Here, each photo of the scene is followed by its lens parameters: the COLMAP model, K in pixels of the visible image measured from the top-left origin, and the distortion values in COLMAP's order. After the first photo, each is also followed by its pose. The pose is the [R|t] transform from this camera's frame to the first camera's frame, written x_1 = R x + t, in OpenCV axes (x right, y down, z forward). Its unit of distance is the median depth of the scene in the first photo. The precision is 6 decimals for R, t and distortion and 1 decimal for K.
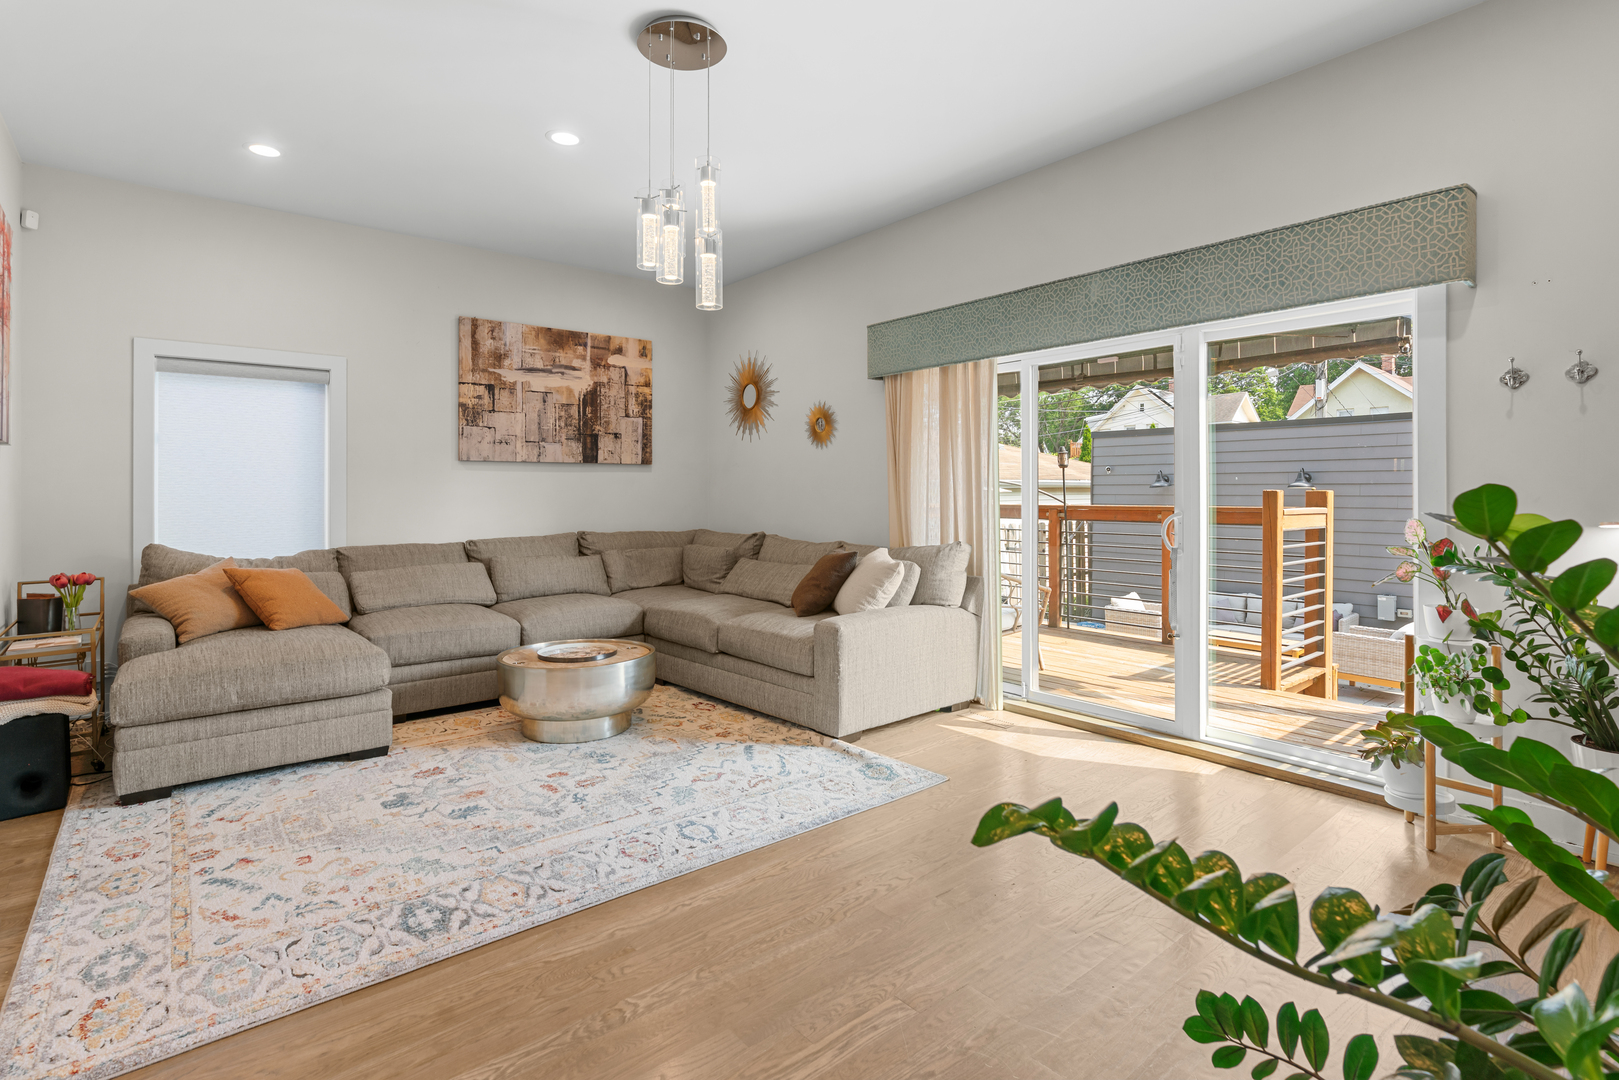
lens RADIAL K [[804.7, 0, 762.1], [0, 804.7, 490.0], [0, 0, 1]] dist [-0.003424, 0.001135]
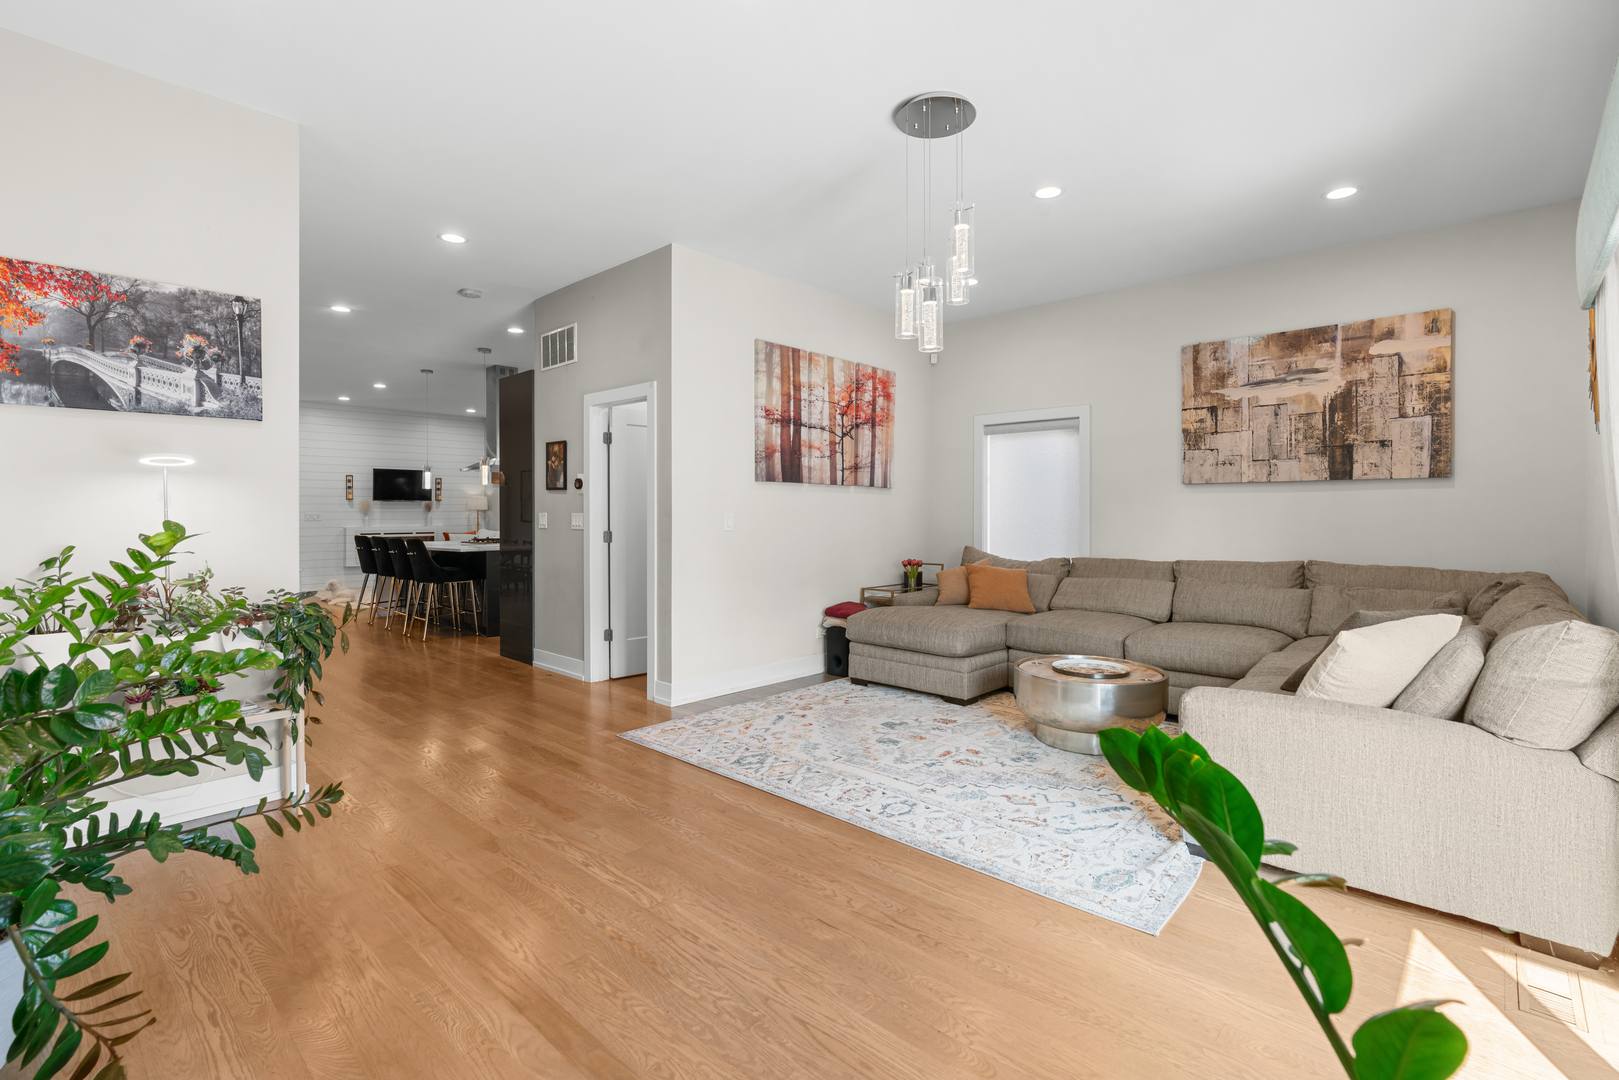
lens RADIAL K [[746.2, 0, 823.6], [0, 746.2, 516.3], [0, 0, 1]] dist [-0.010822, 0.003082]
pose [[0.150123, 0.008710, -0.988629, 0.566842], [0.002153, 0.999956, 0.009137, -0.004885], [0.988665, -0.003500, 0.150098, 0.431403]]
